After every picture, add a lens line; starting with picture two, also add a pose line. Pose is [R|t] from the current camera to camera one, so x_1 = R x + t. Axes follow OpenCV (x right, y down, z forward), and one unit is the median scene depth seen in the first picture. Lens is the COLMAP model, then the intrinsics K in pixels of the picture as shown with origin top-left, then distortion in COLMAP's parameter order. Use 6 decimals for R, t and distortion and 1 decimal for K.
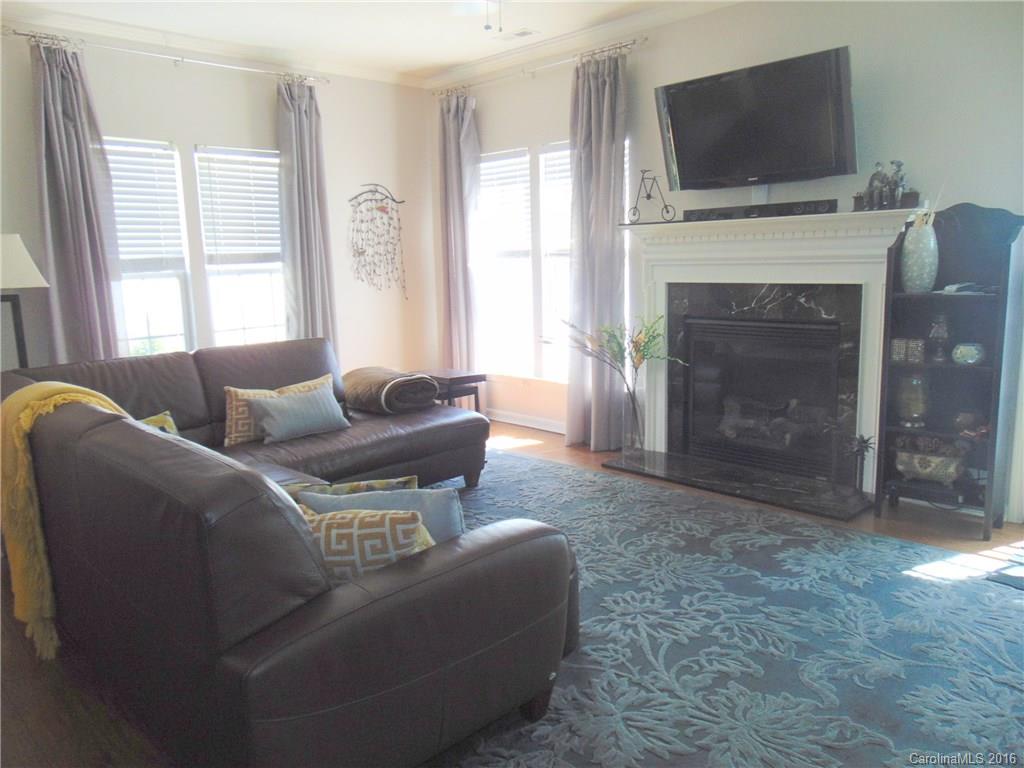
lens RADIAL K [[760.6, 0, 512.0], [0, 760.6, 384.0], [0, 0, 1]] dist [0.030612, 0.002429]
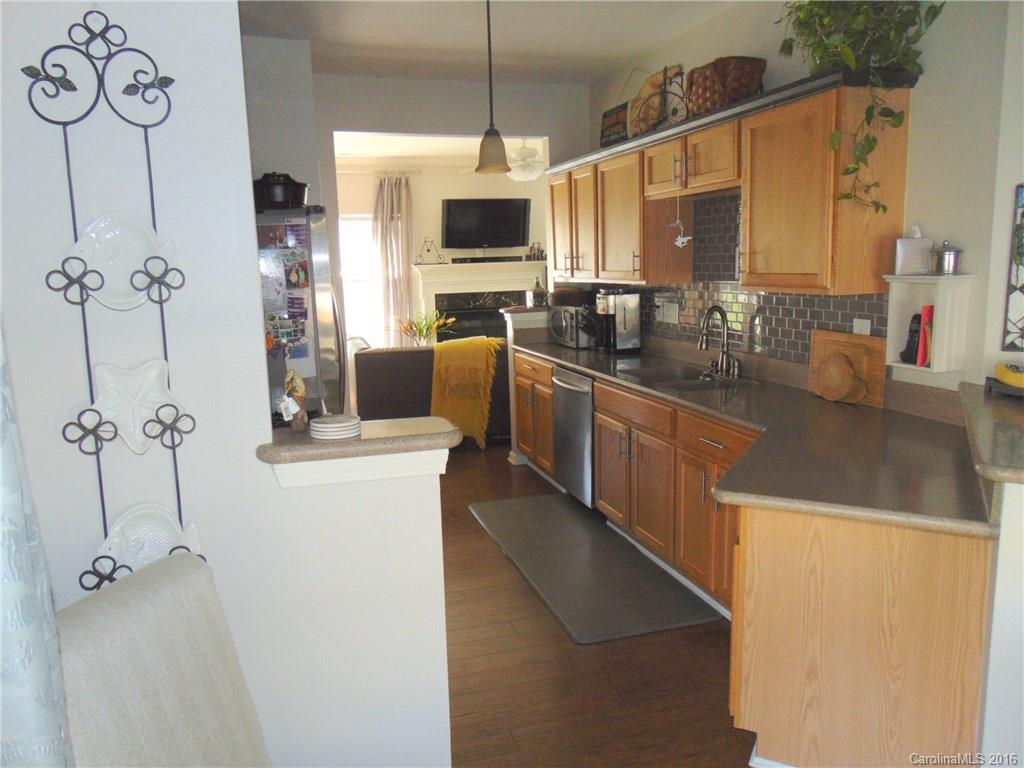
lens RADIAL K [[760.6, 0, 512.0], [0, 760.6, 384.0], [0, 0, 1]] dist [0.030612, 0.002429]
pose [[0.467635, -0.125225, 0.875006, -1.873761], [0.167261, 0.984566, 0.051514, 0.035478], [-0.867952, 0.122265, 0.481363, -0.112575]]
